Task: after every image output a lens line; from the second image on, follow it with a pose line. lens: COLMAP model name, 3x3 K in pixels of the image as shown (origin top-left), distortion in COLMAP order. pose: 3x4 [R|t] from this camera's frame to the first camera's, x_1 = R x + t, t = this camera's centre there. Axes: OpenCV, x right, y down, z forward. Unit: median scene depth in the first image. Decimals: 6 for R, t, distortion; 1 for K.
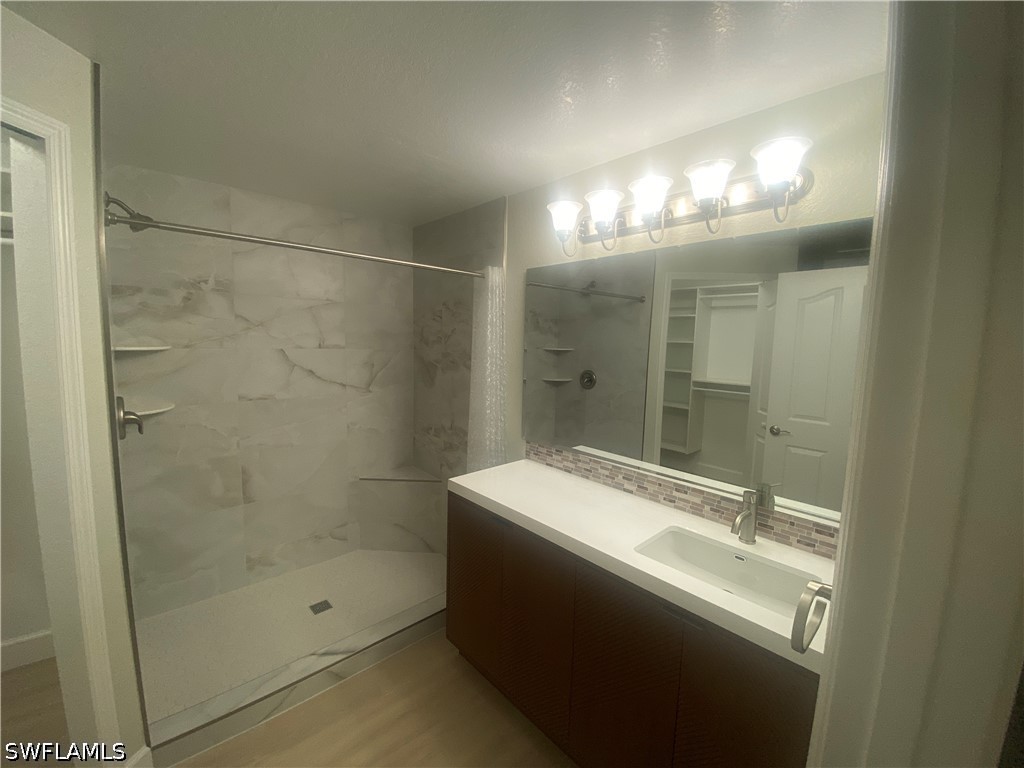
lens RADIAL K [[417.4, 0, 514.3], [0, 417.4, 379.7], [0, 0, 1]] dist [0.012294, -0.015413]
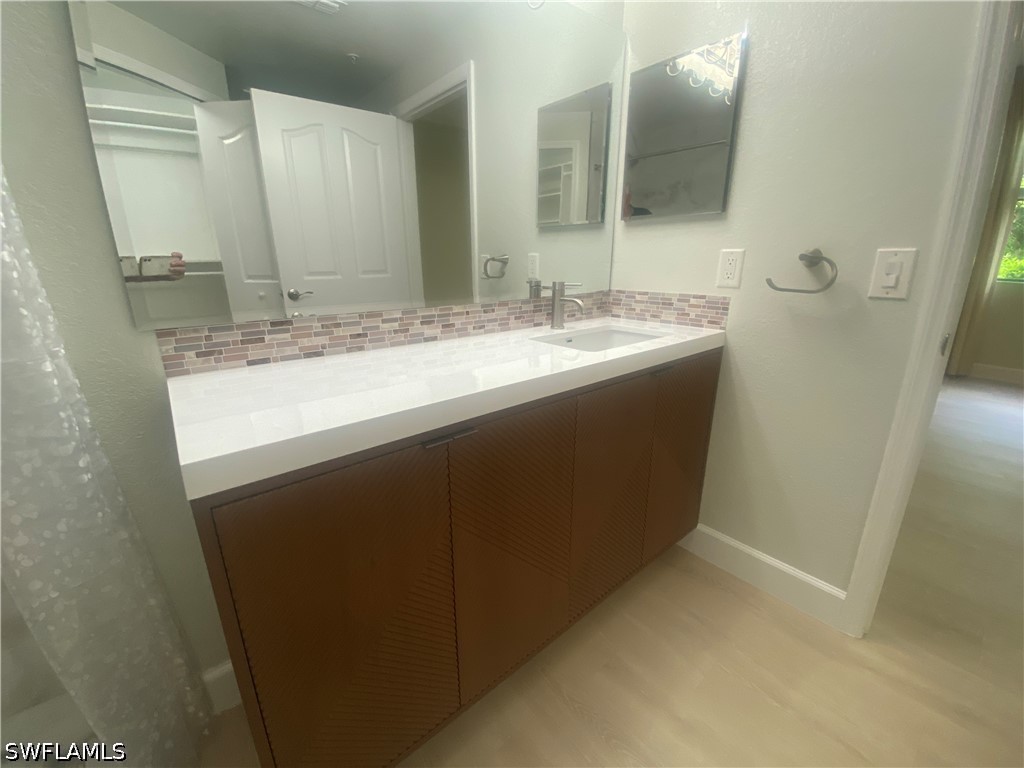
lens RADIAL K [[417.4, 0, 517.0], [0, 417.4, 386.6], [0, 0, 1]] dist [0.012294, -0.015413]
pose [[0.030512, -0.312630, 0.949385, -0.315331], [0.108821, 0.945220, 0.307761, 0.103967], [-0.993593, 0.093922, 0.062861, 0.606350]]
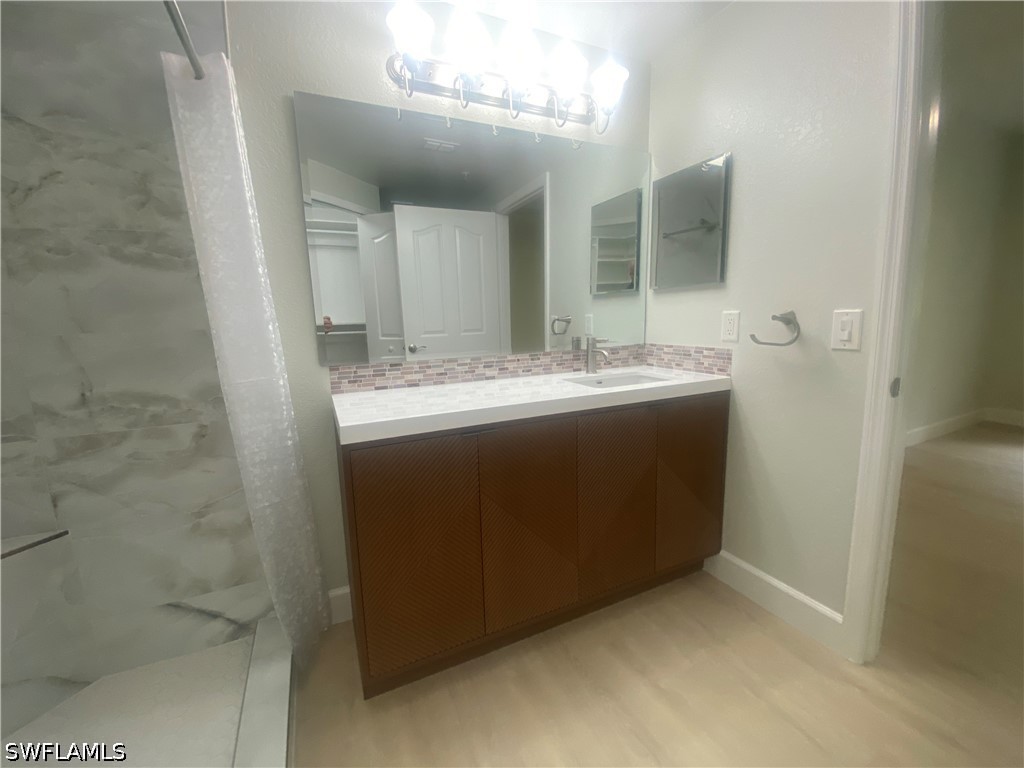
lens RADIAL K [[417.4, 0, 514.3], [0, 417.4, 385.6], [0, 0, 1]] dist [0.012294, -0.015413]
pose [[0.280434, -0.186075, 0.941665, -0.494635], [0.130872, 0.979281, 0.154534, 0.100788], [-0.950910, 0.079901, 0.298976, 0.478496]]
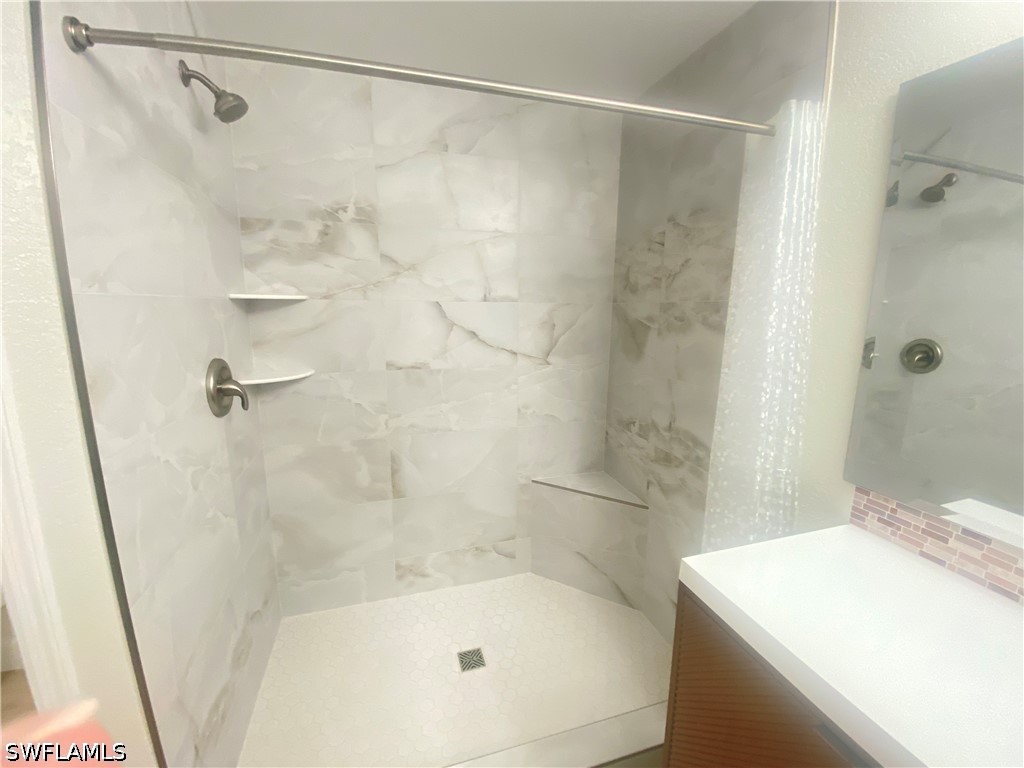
lens RADIAL K [[417.4, 0, 520.3], [0, 417.4, 385.5], [0, 0, 1]] dist [0.012294, -0.015413]
pose [[0.906093, 0.061359, -0.418606, -0.110363], [-0.027303, 0.995845, 0.086871, 0.006794], [0.422197, -0.067283, 0.904004, 0.410013]]
